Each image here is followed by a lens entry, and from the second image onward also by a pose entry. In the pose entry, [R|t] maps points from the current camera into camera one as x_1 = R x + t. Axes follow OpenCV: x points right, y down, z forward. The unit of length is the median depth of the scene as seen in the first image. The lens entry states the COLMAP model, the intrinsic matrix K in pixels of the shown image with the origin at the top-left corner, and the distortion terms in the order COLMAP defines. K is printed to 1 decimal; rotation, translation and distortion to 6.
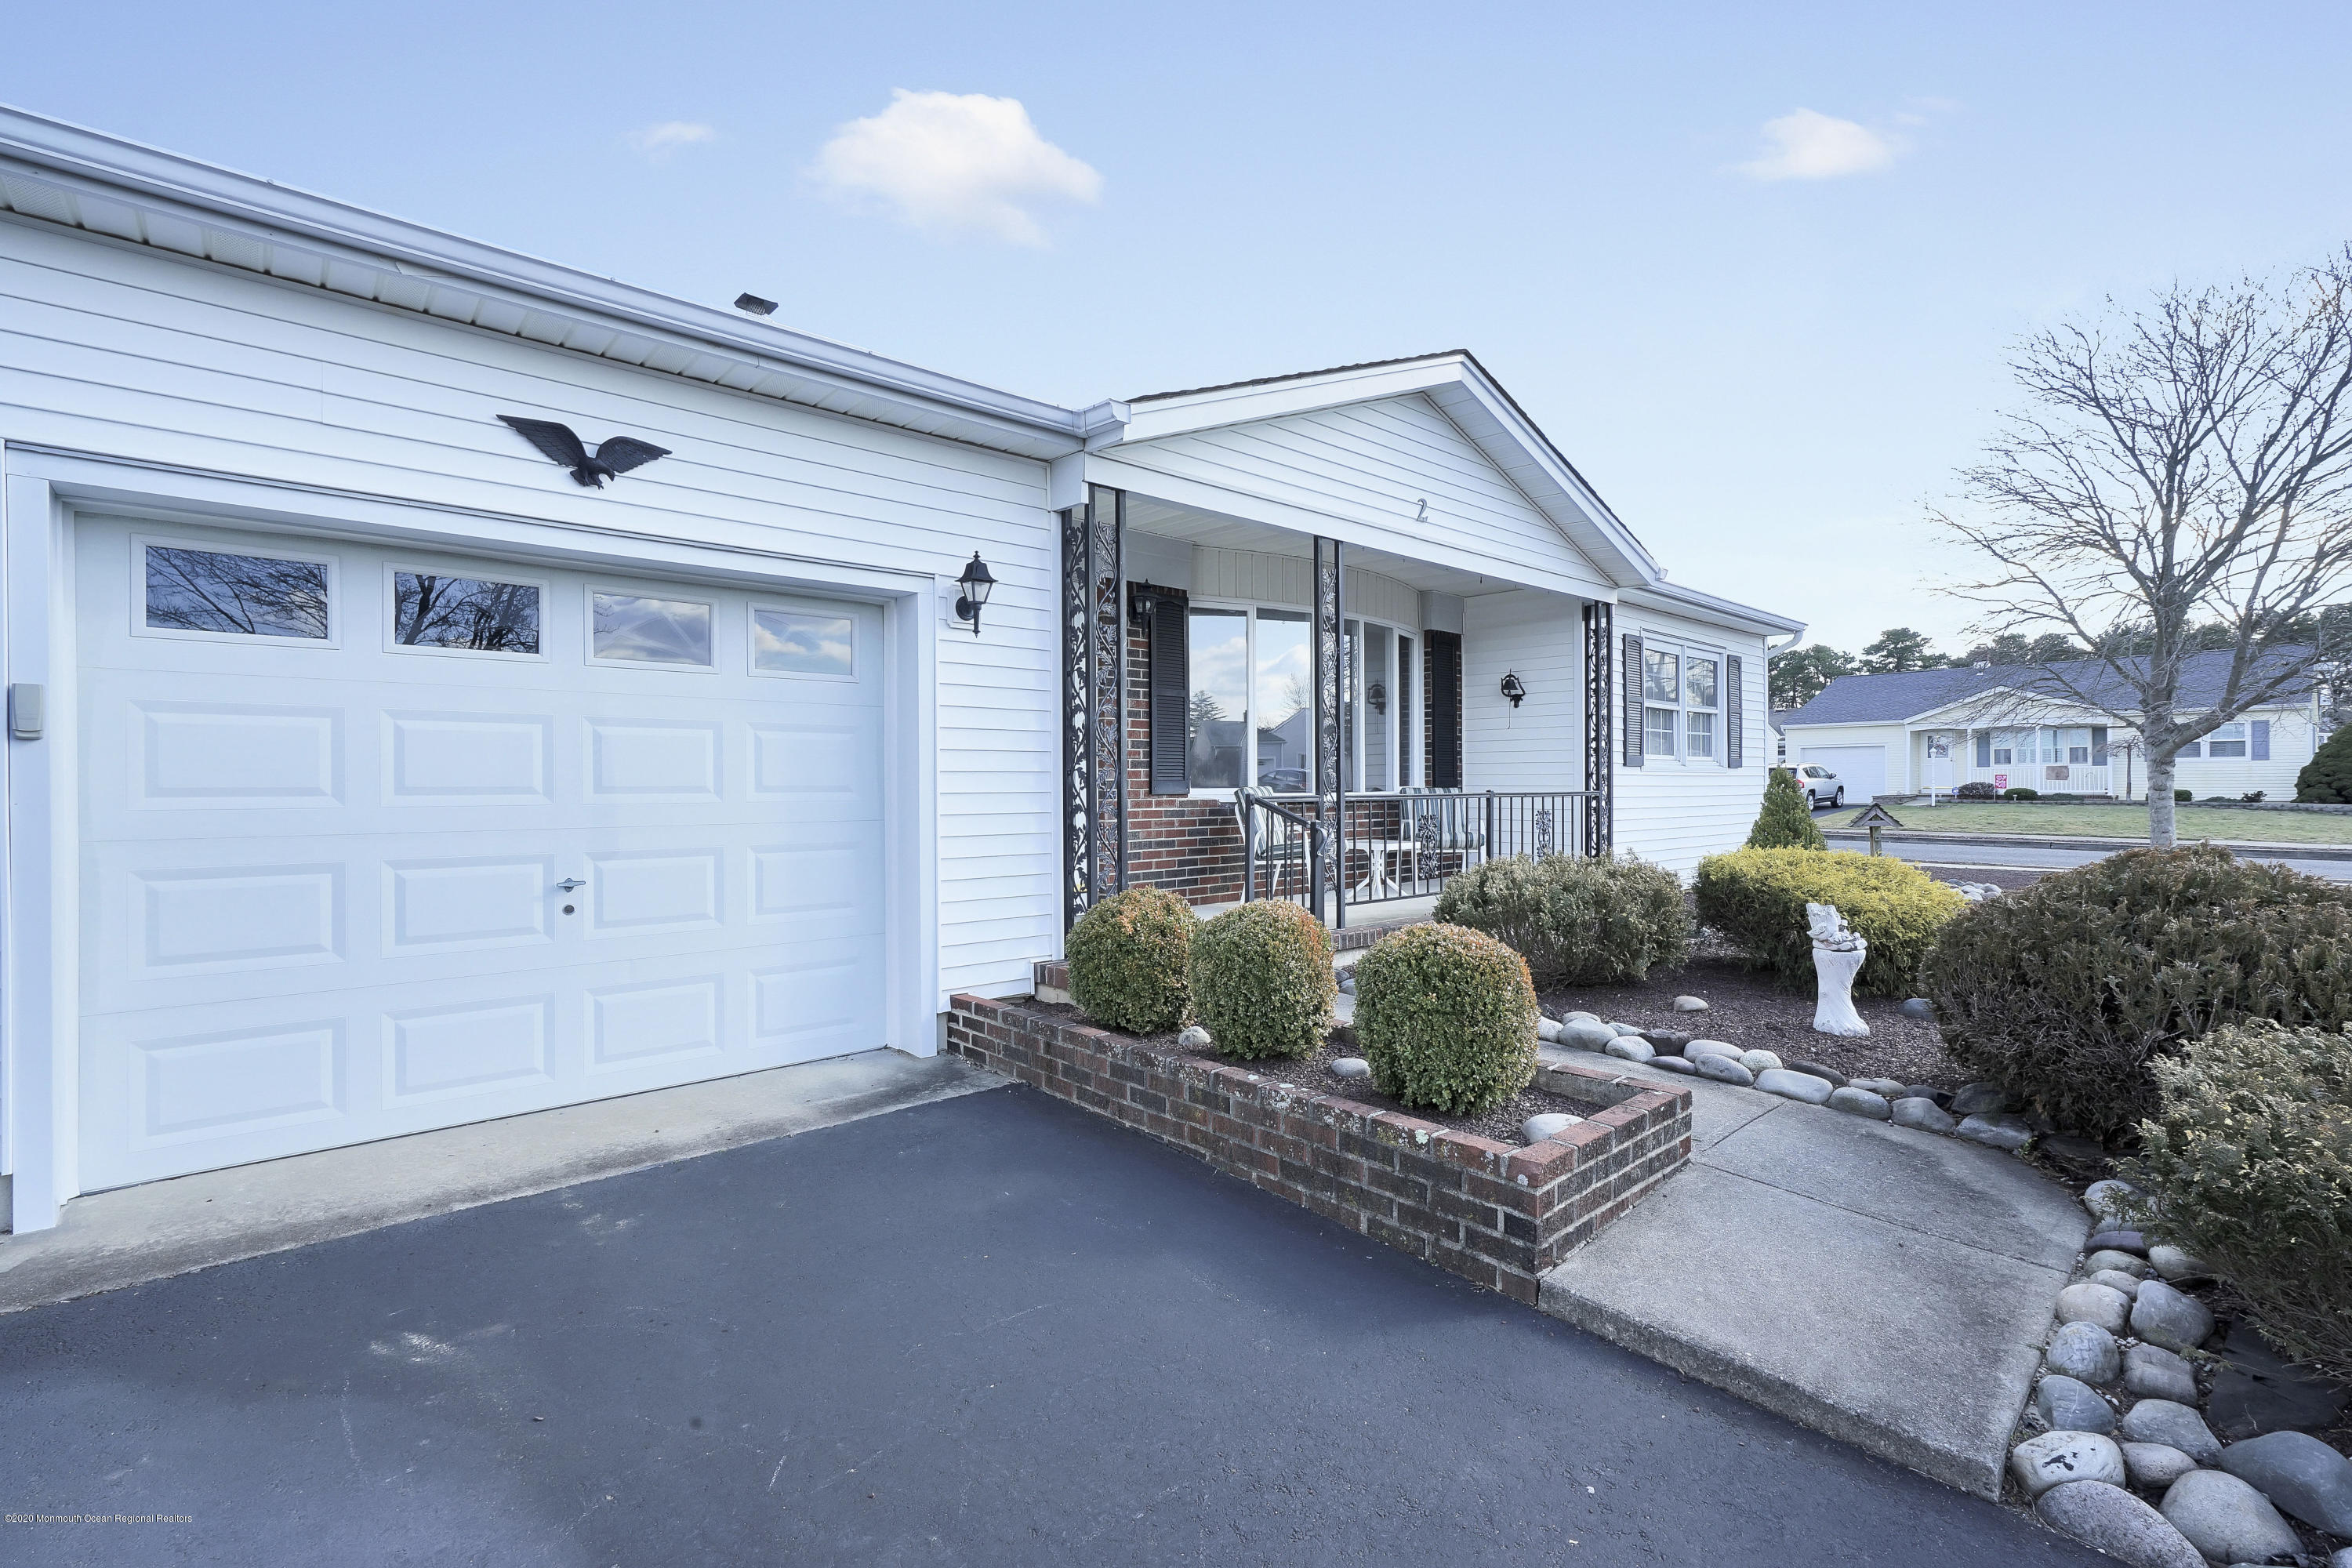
lens RADIAL K [[1056.1, 0, 1178.4], [0, 1056.1, 787.2], [0, 0, 1]] dist [-0.004585, 0.002256]
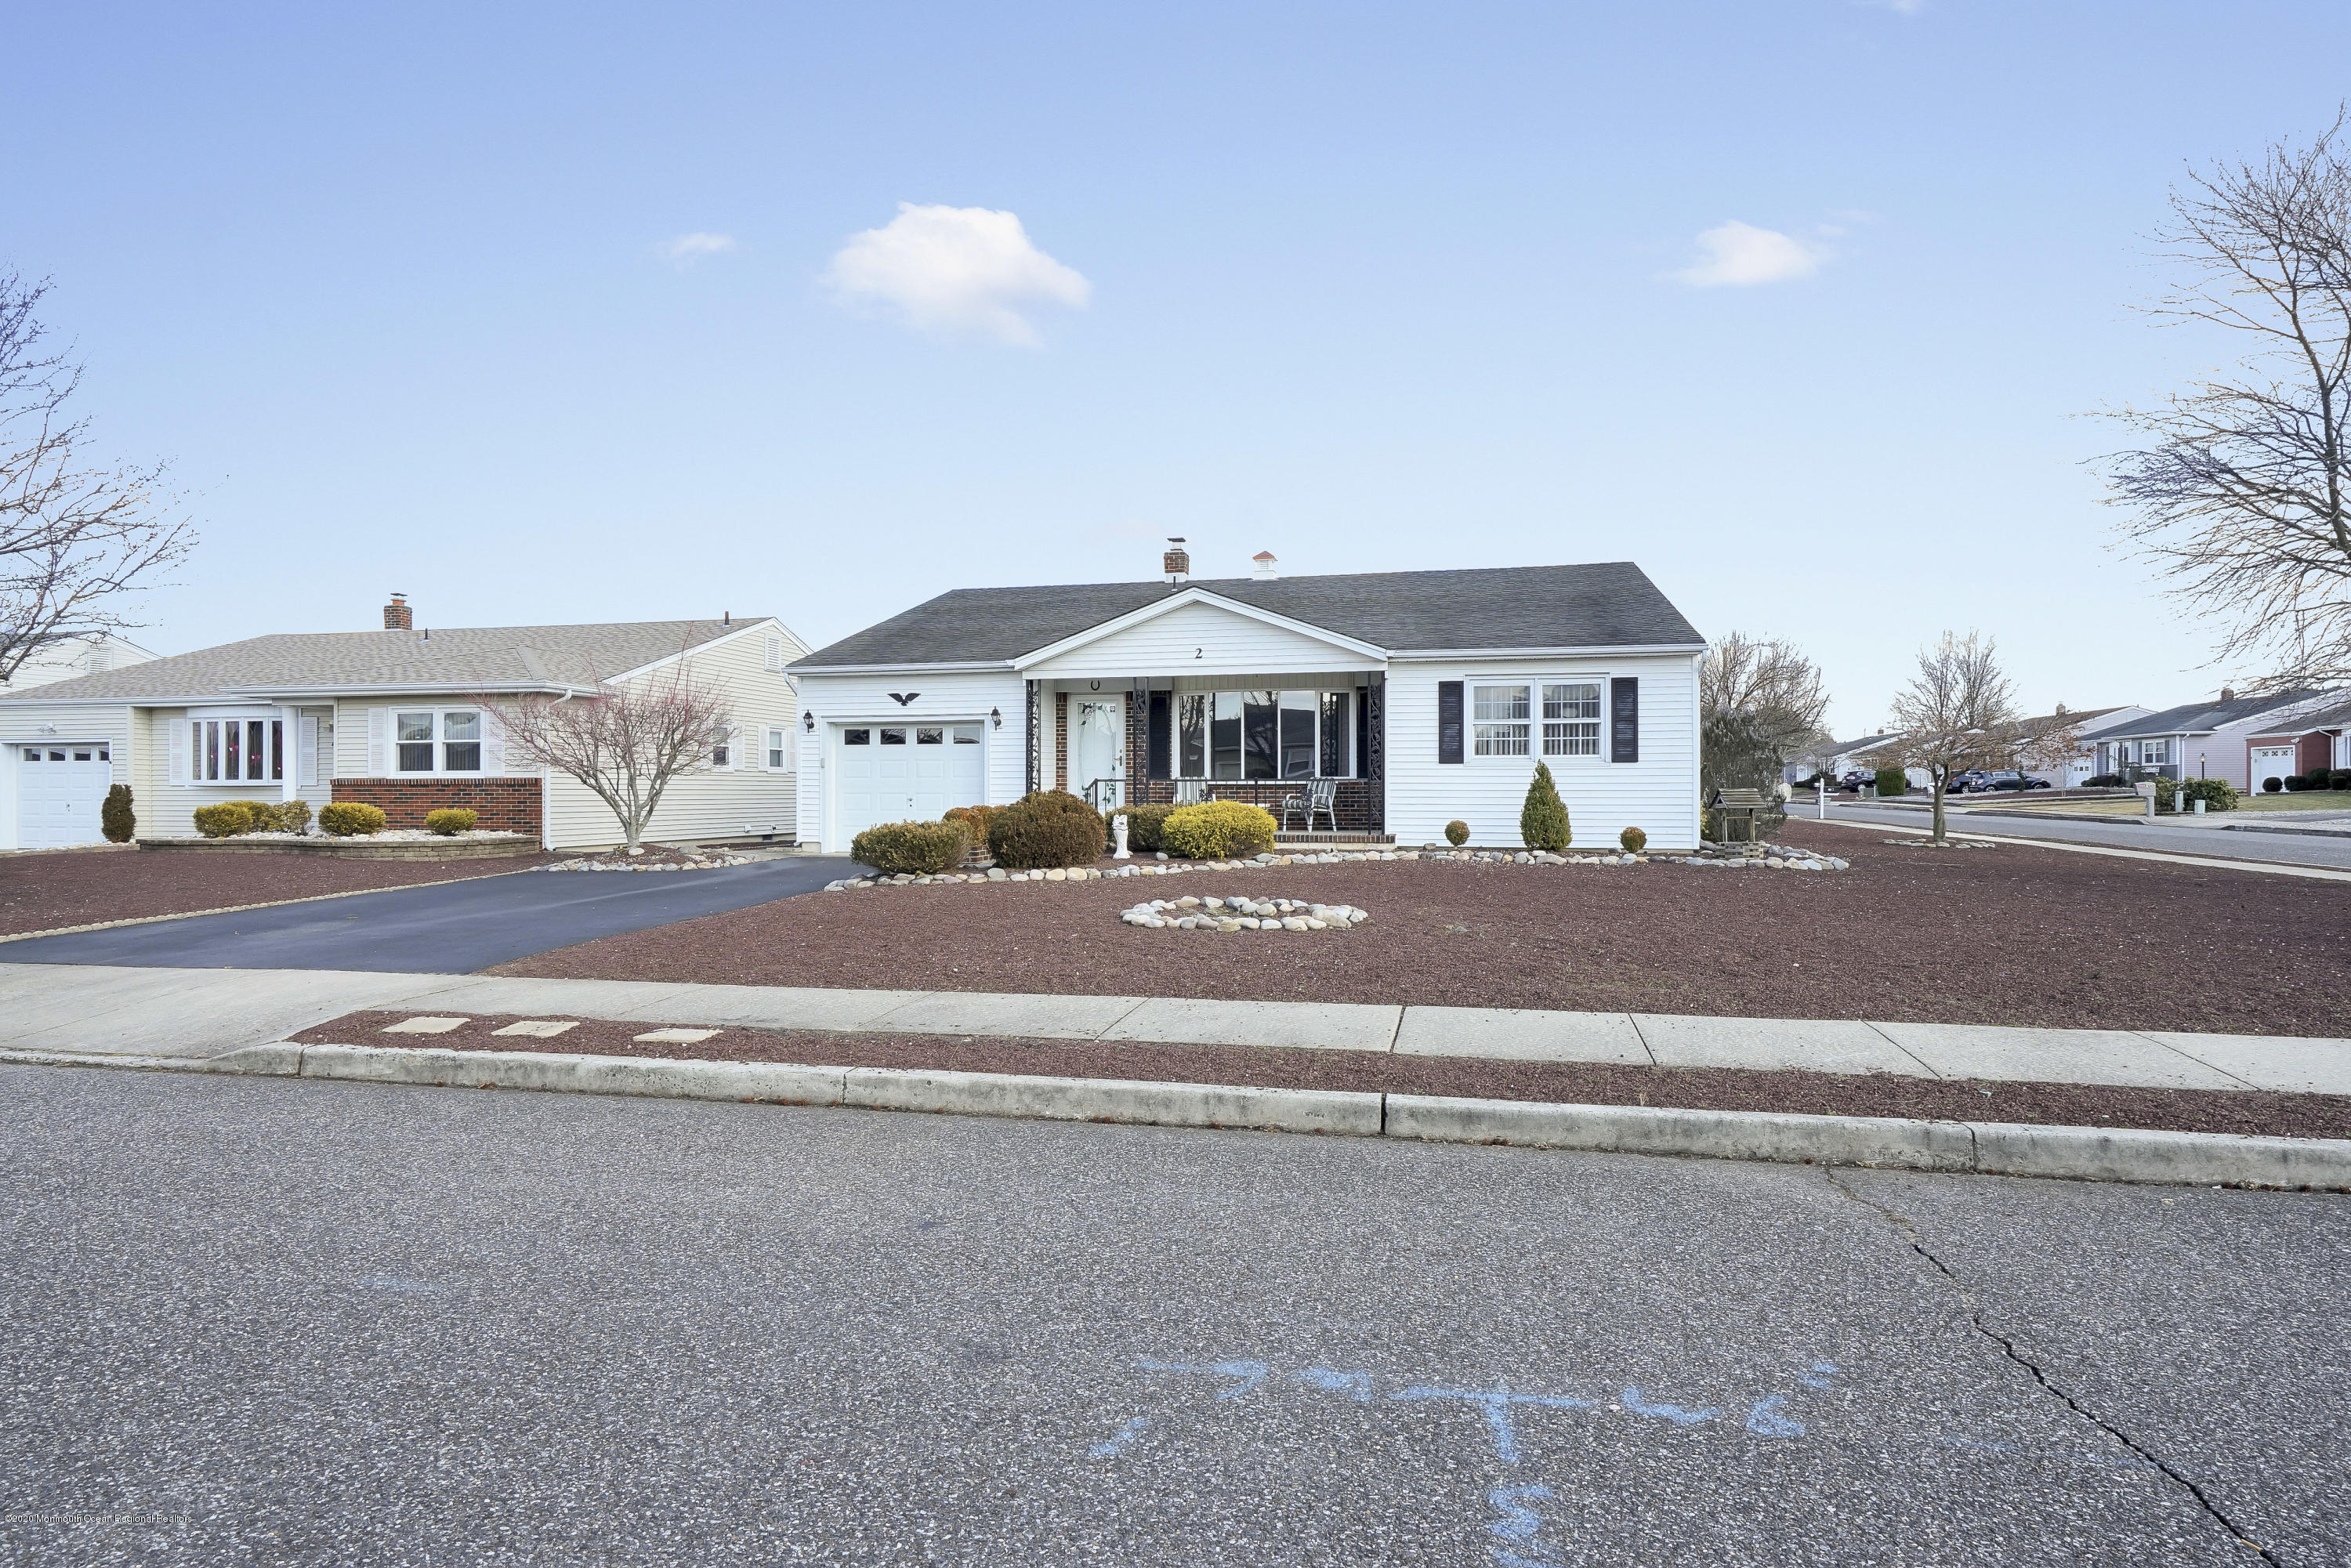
lens RADIAL K [[1226.9, 0, 1178.1], [0, 1226.9, 785.9], [0, 0, 1]] dist [0.002418, 0.001414]
pose [[0.580880, 0.000636, -0.813989, 1.885003], [-0.003019, 0.999995, -0.001373, 0.019809], [0.813983, 0.003255, 0.580879, -0.451868]]
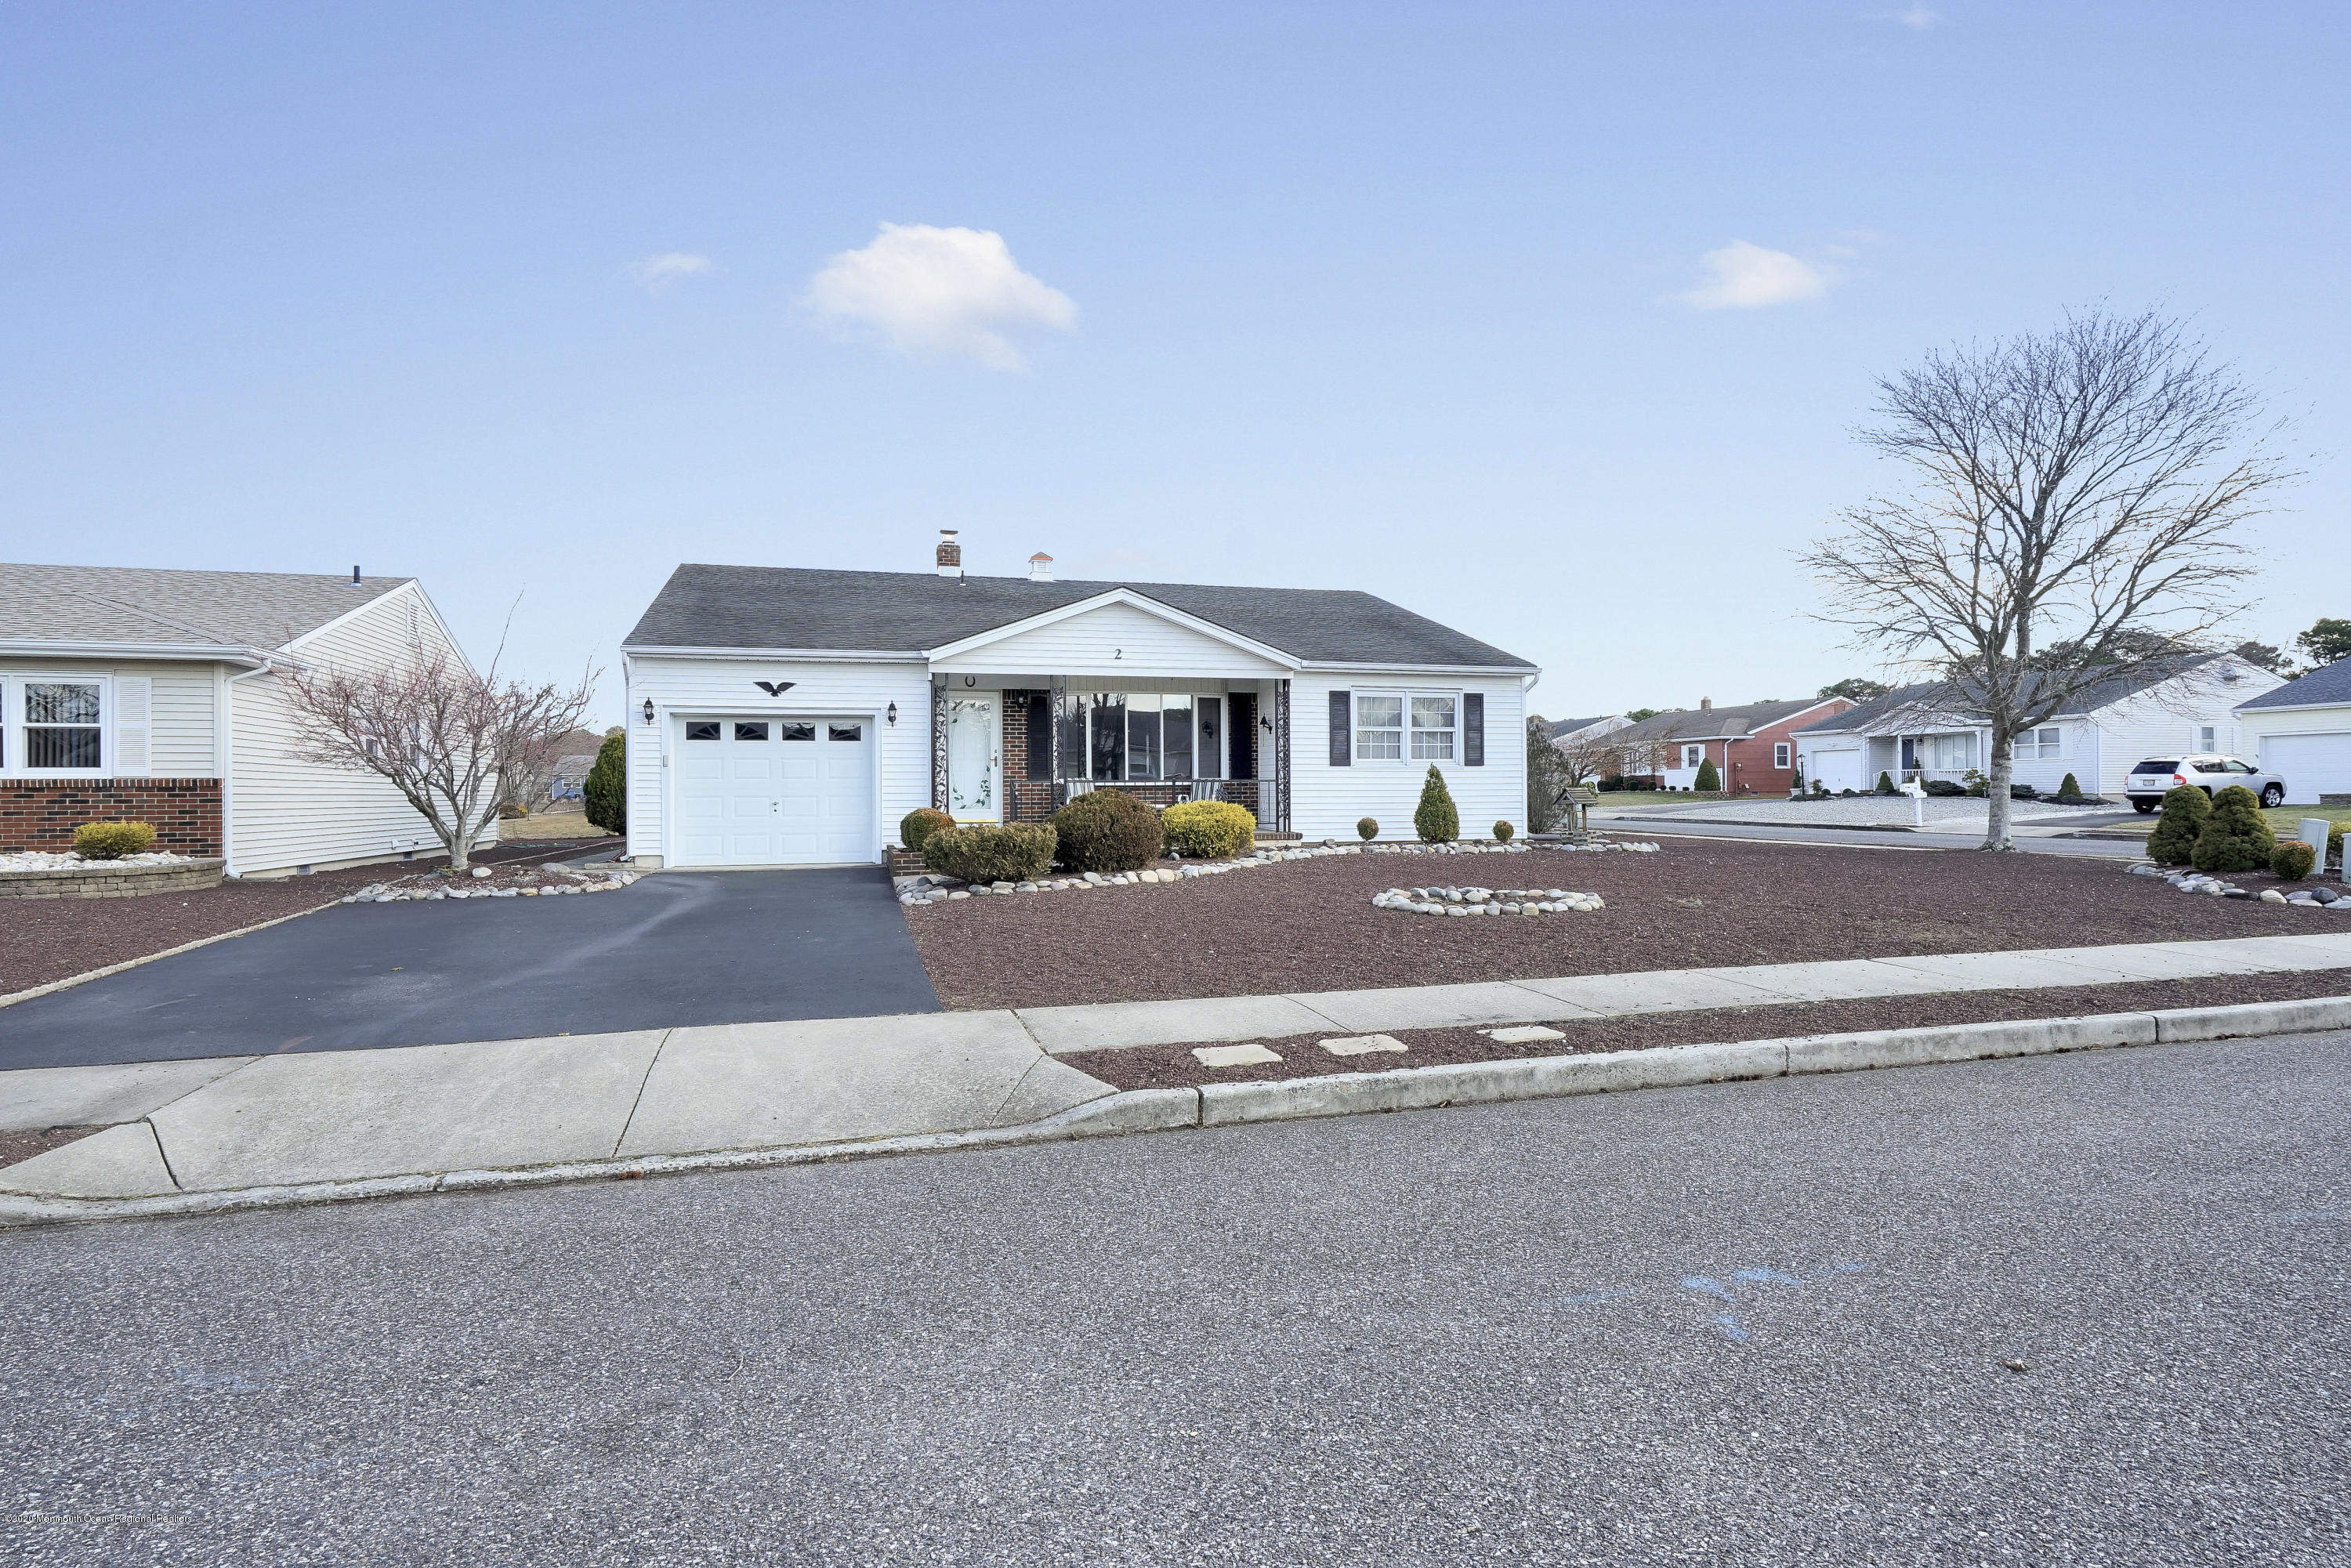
lens RADIAL K [[1226.9, 0, 1178.1], [0, 1226.9, 785.9], [0, 0, 1]] dist [0.002418, 0.001414]
pose [[0.898423, -0.004234, -0.439110, 1.201584], [0.001558, 0.999978, -0.006455, 0.028776], [0.439127, 0.005116, 0.898410, -1.042173]]
